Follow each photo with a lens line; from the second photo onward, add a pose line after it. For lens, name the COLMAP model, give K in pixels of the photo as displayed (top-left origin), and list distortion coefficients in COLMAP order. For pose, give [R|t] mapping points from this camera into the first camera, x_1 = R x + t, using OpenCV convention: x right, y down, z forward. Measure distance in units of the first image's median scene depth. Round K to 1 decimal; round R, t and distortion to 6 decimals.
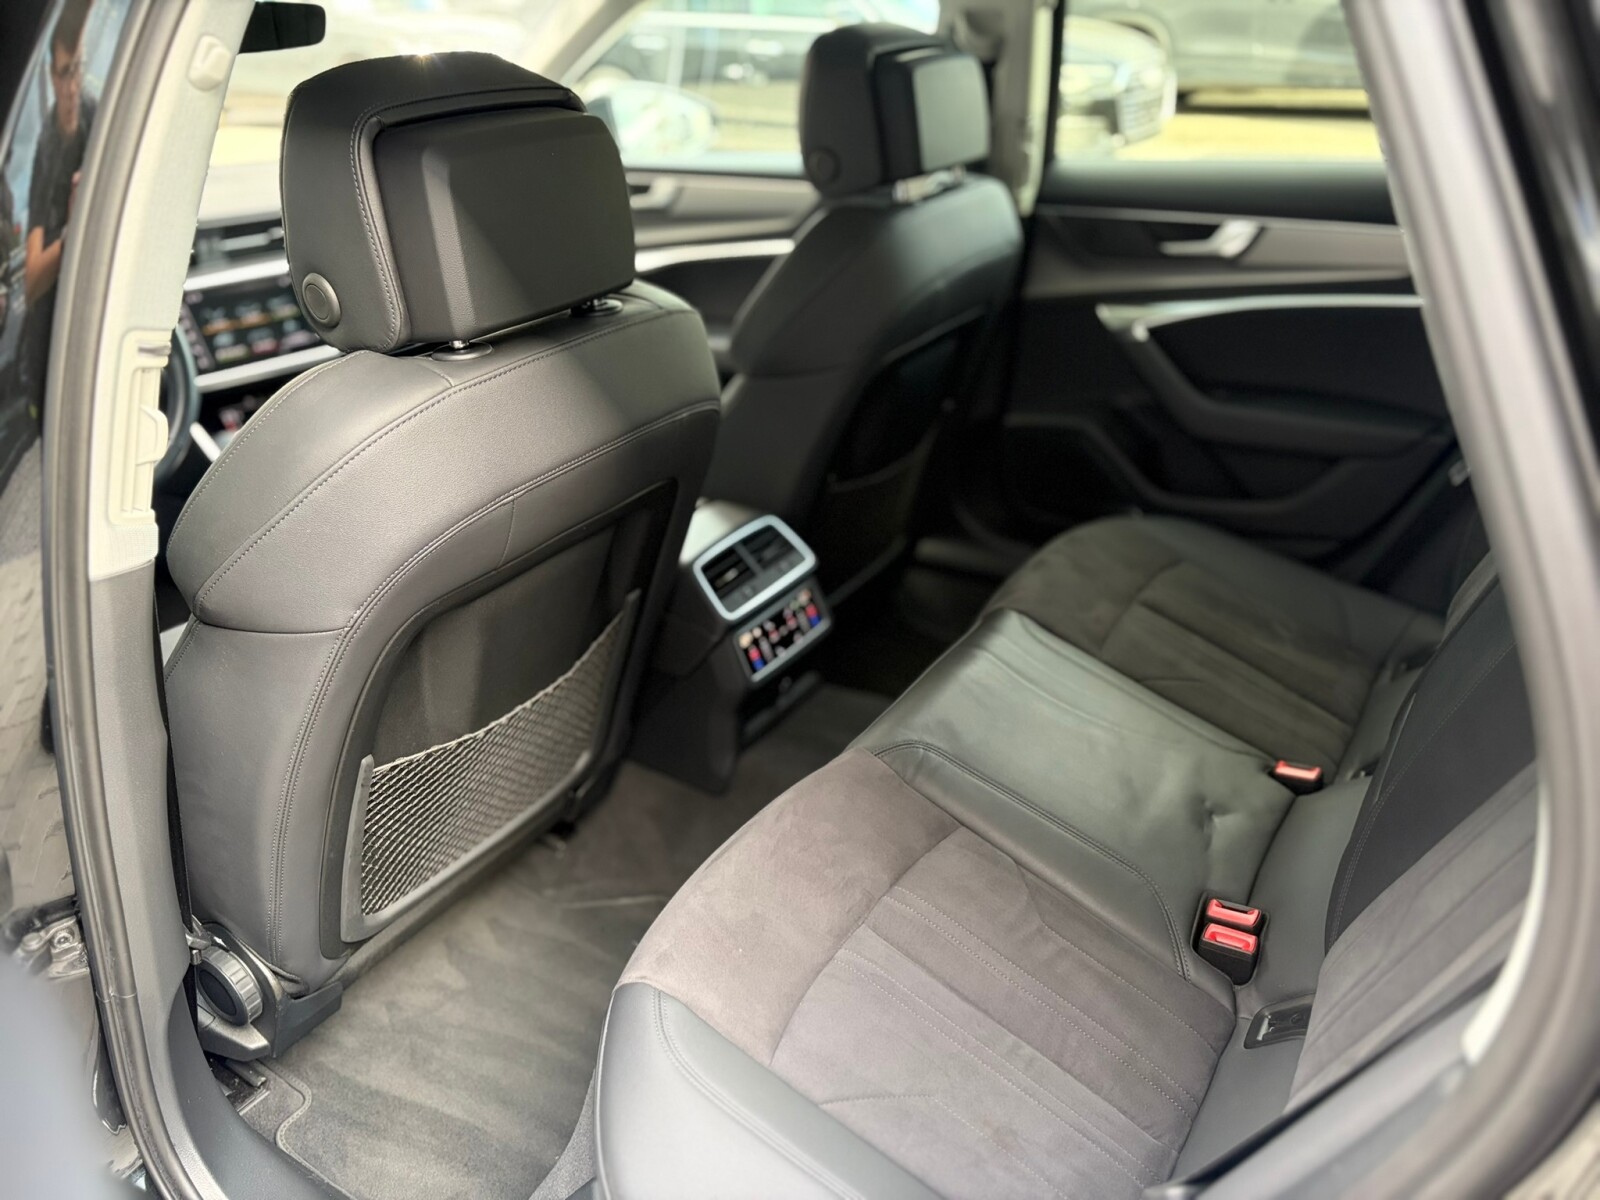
lens RADIAL K [[1223.1, 0, 796.0], [0, 1223.1, 605.1], [0, 0, 1]] dist [0.066413, -0.086821]
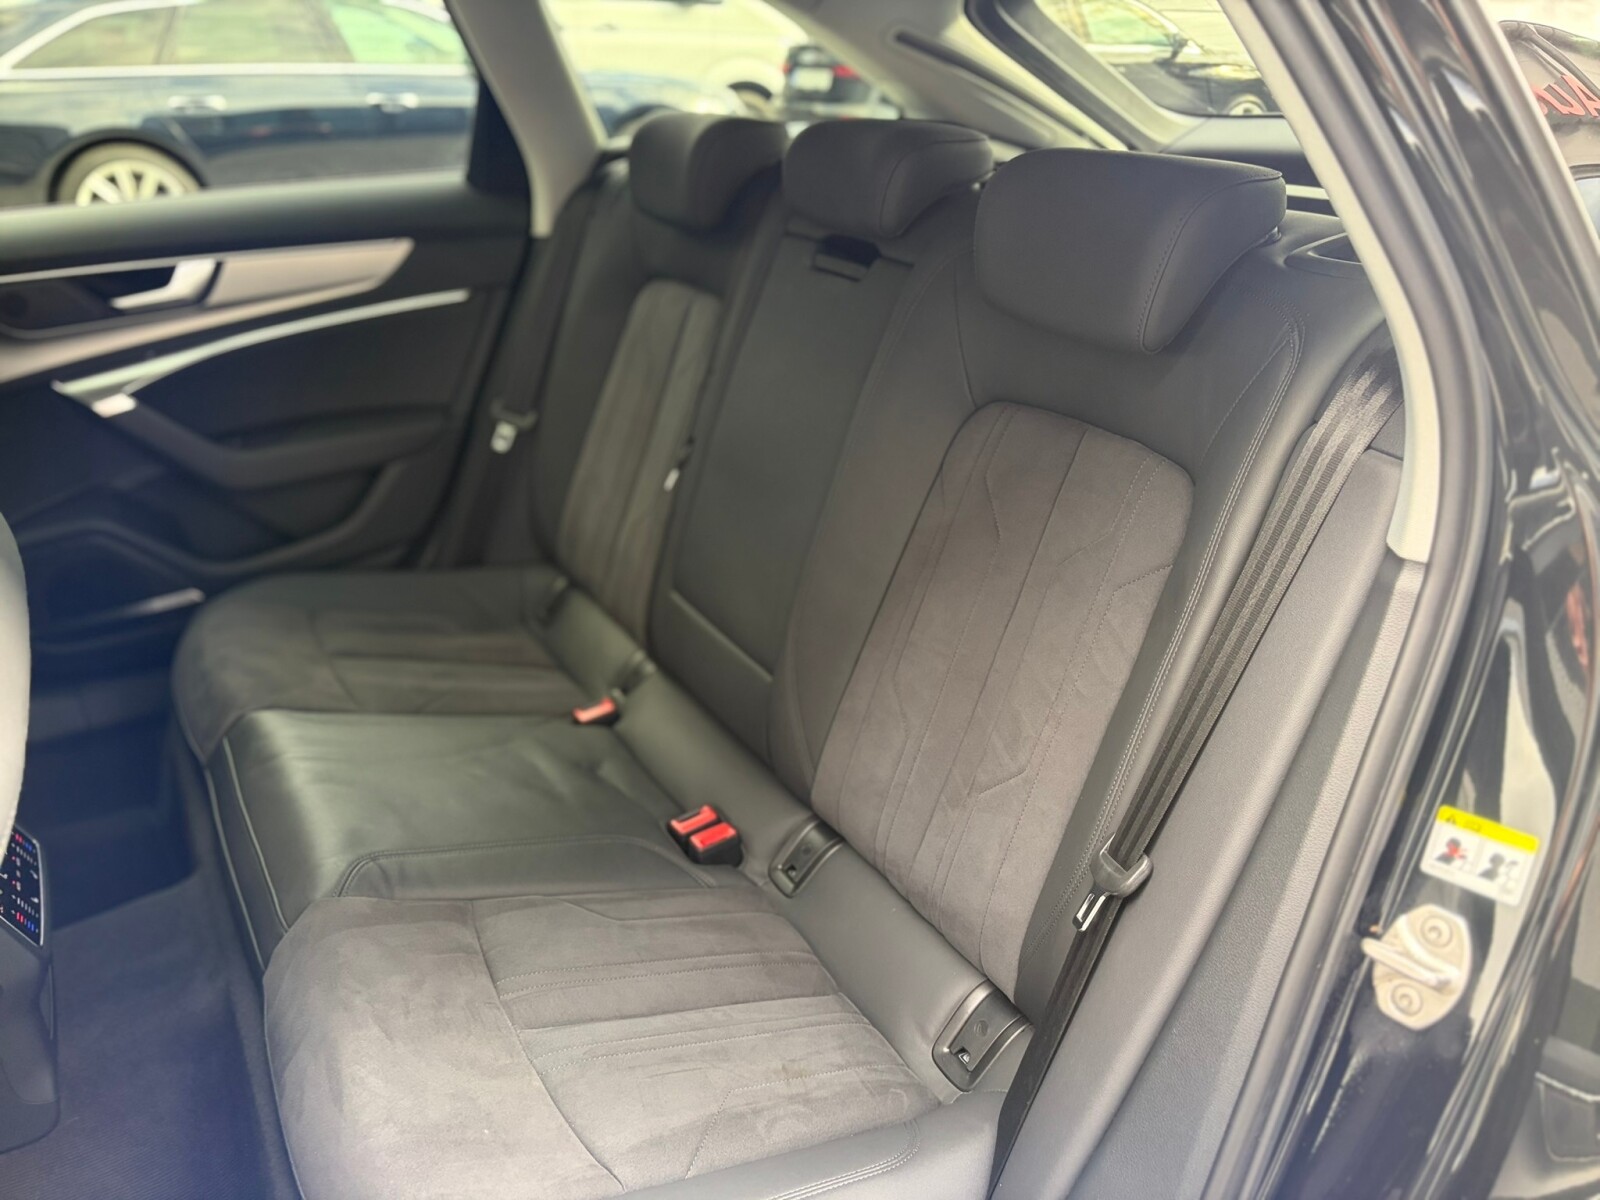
lens RADIAL K [[1223.1, 0, 796.0], [0, 1223.1, 605.1], [0, 0, 1]] dist [0.066413, -0.086821]
pose [[0.464353, -0.367998, 0.805577, -0.282856], [0.408792, 0.895955, 0.173647, -0.052128], [-0.785662, 0.248680, 0.566474, 0.172307]]
